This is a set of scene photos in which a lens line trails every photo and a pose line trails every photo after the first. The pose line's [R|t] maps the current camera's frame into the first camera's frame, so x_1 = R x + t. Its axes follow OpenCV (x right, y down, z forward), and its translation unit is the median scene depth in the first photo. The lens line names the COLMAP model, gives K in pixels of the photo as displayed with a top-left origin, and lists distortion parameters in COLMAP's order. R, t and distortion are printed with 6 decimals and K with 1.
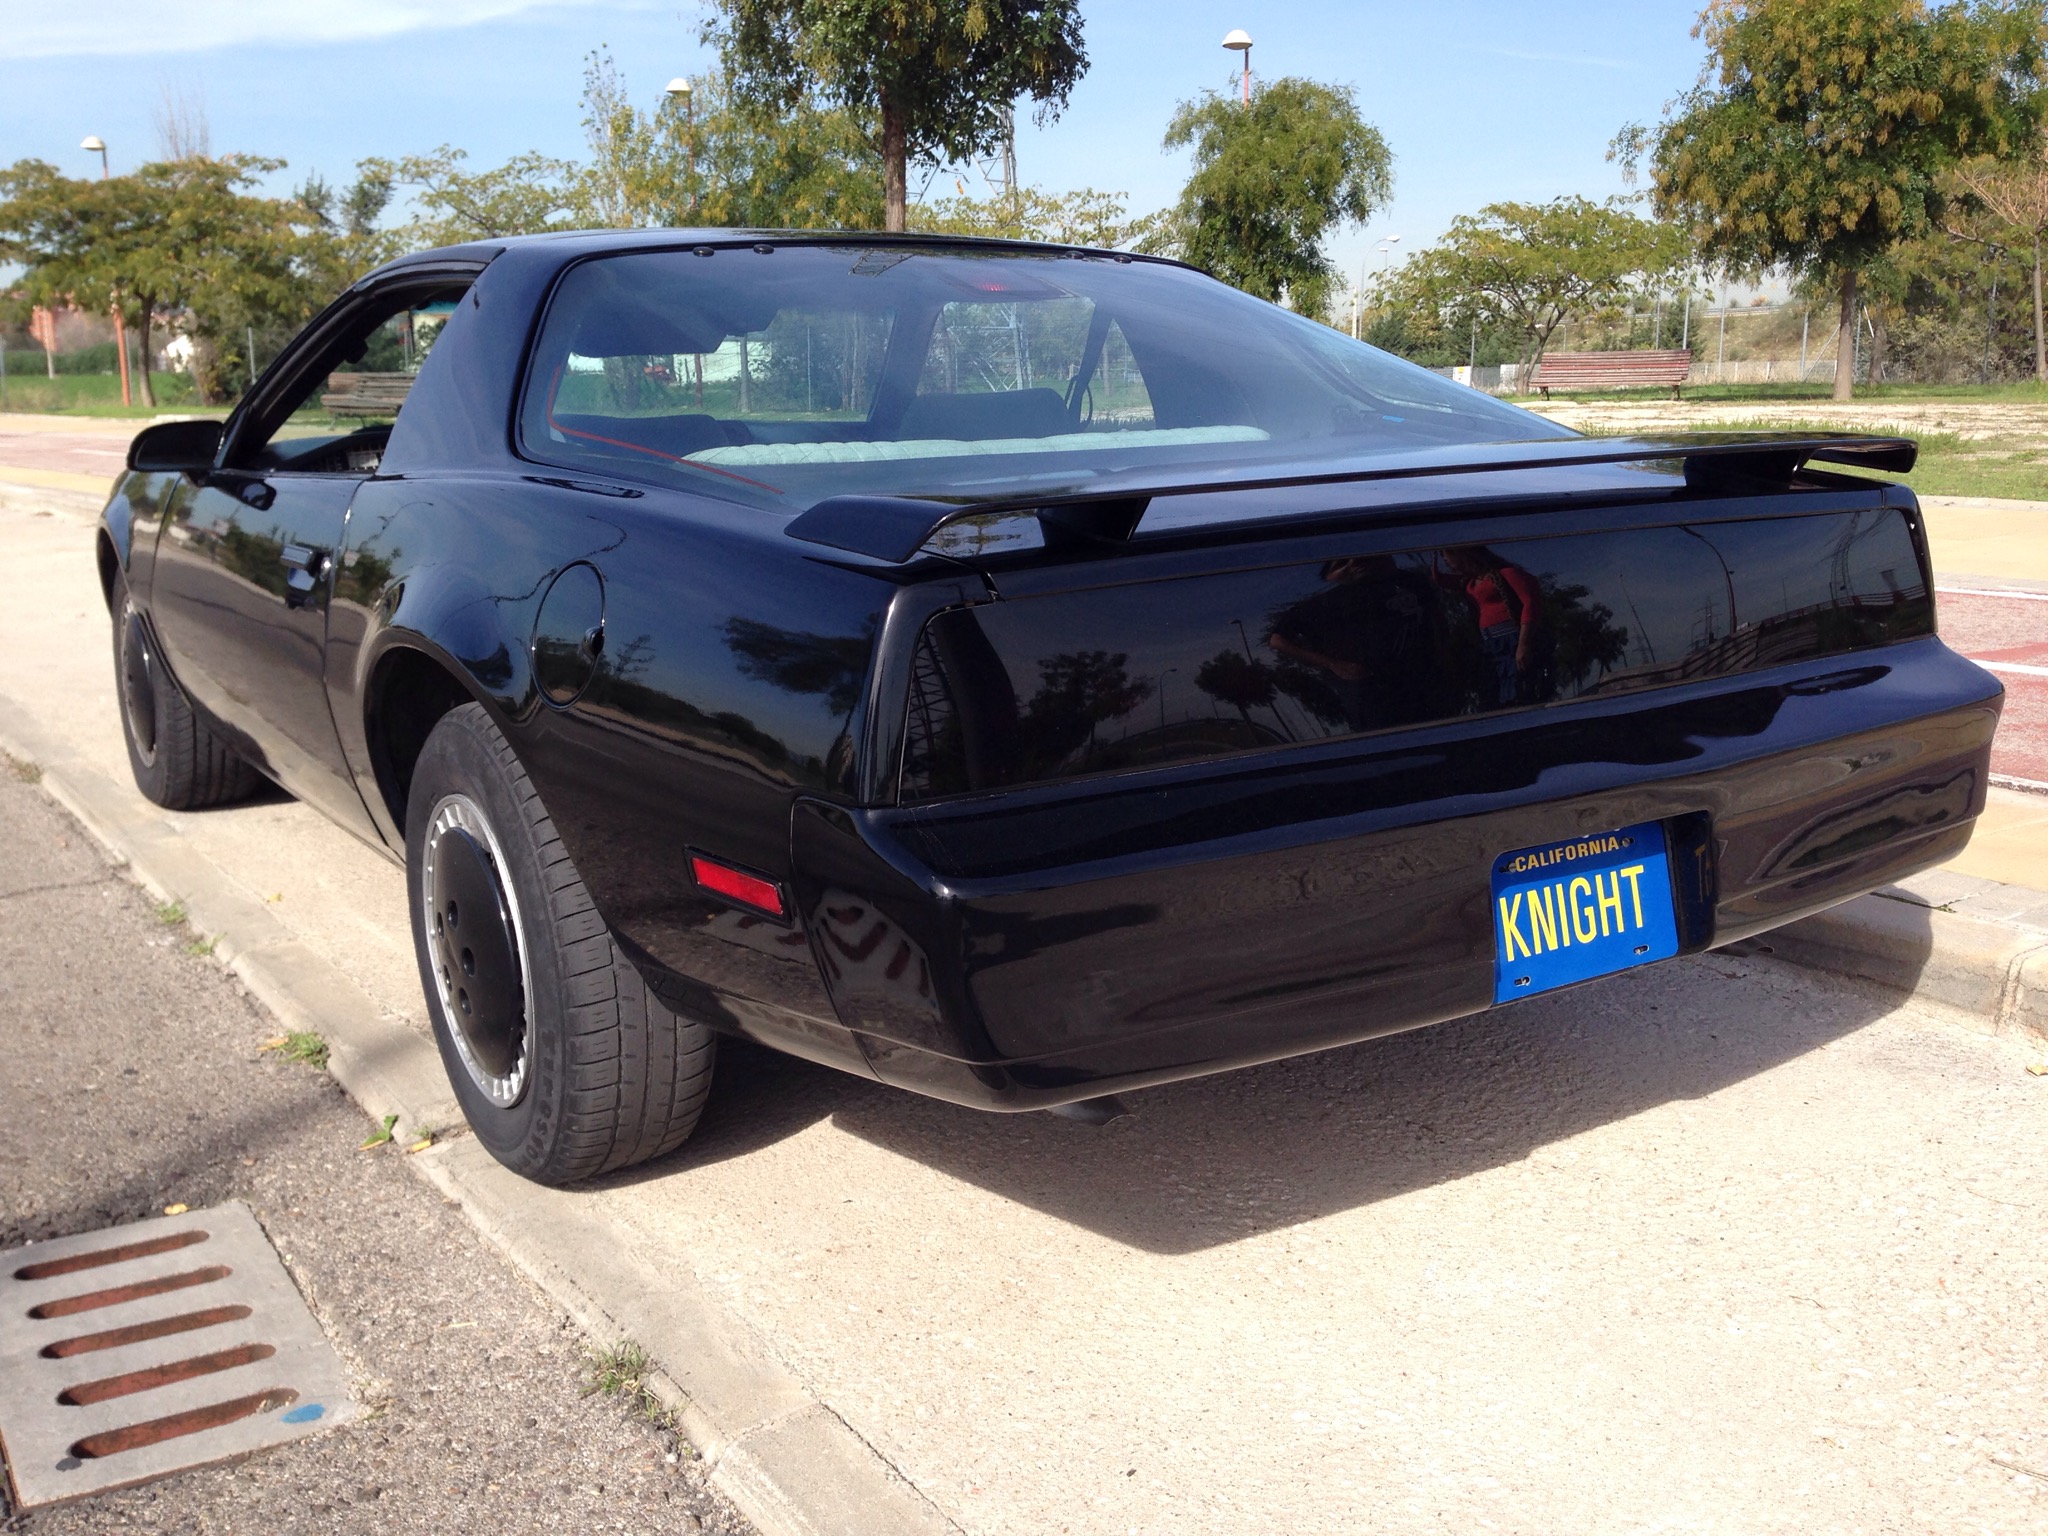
lens RADIAL K [[1901.7, 0, 1053.2], [0, 1901.7, 773.8], [0, 0, 1]] dist [0.145448, -0.293922]
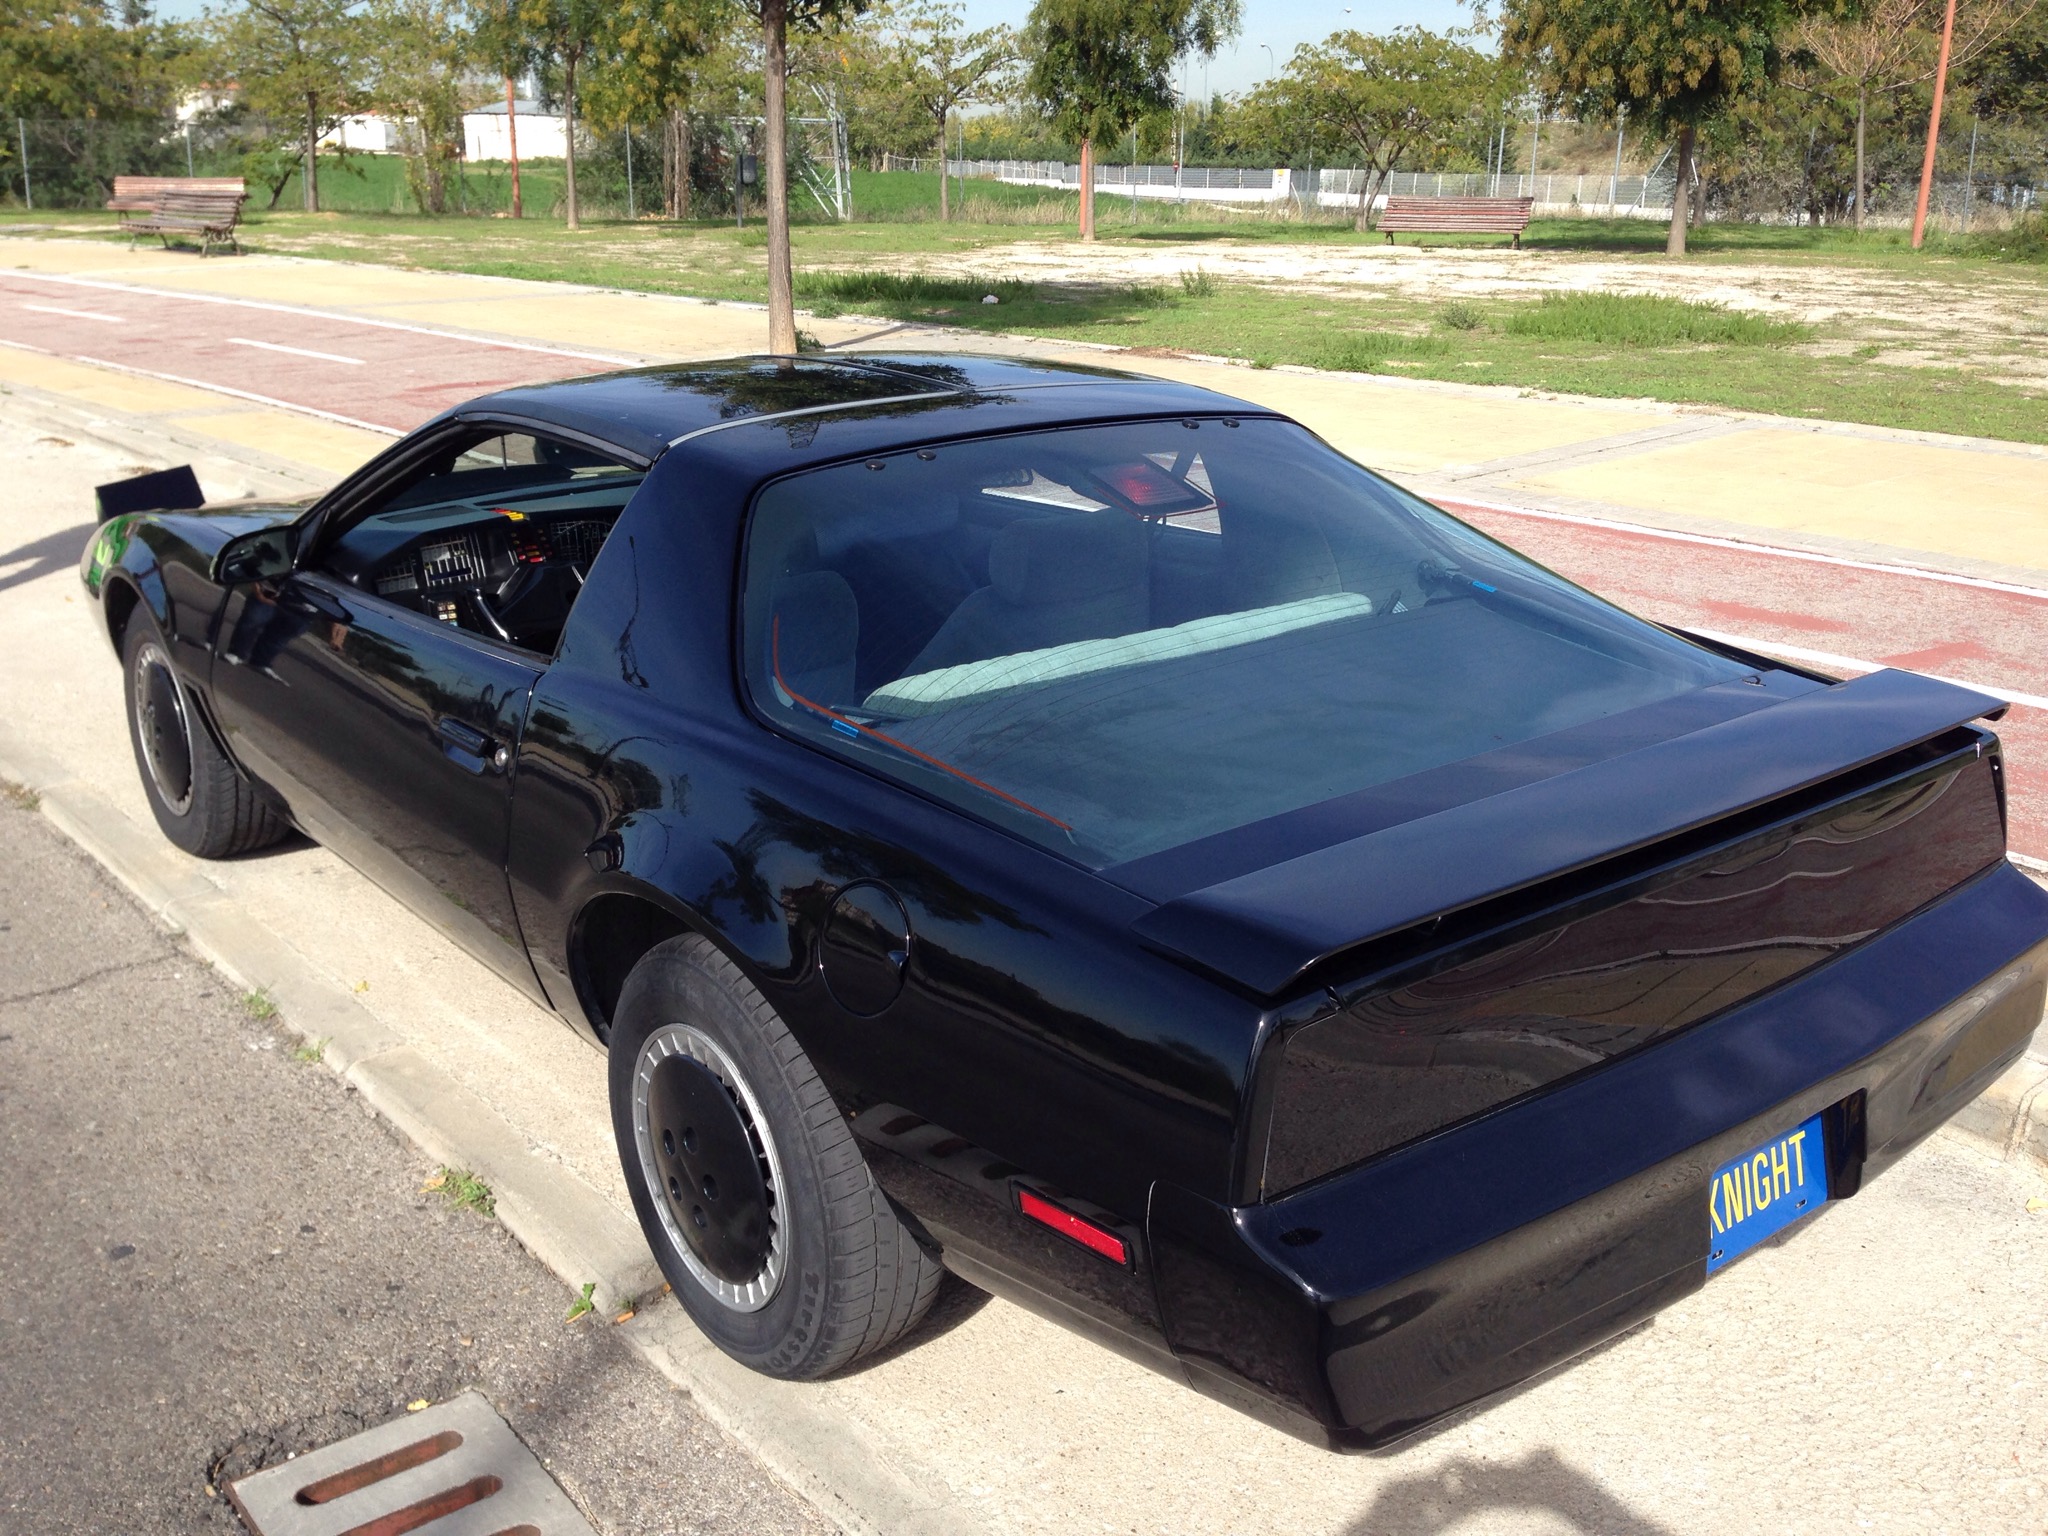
lens RADIAL K [[1925.5, 0, 1020.6], [0, 1925.5, 728.4], [0, 0, 1]] dist [0.137493, -0.277226]
pose [[0.994818, -0.004204, 0.101581, -0.162064], [-0.006116, 0.994860, 0.101072, -0.181076], [-0.101483, -0.101169, 0.989680, -0.045611]]
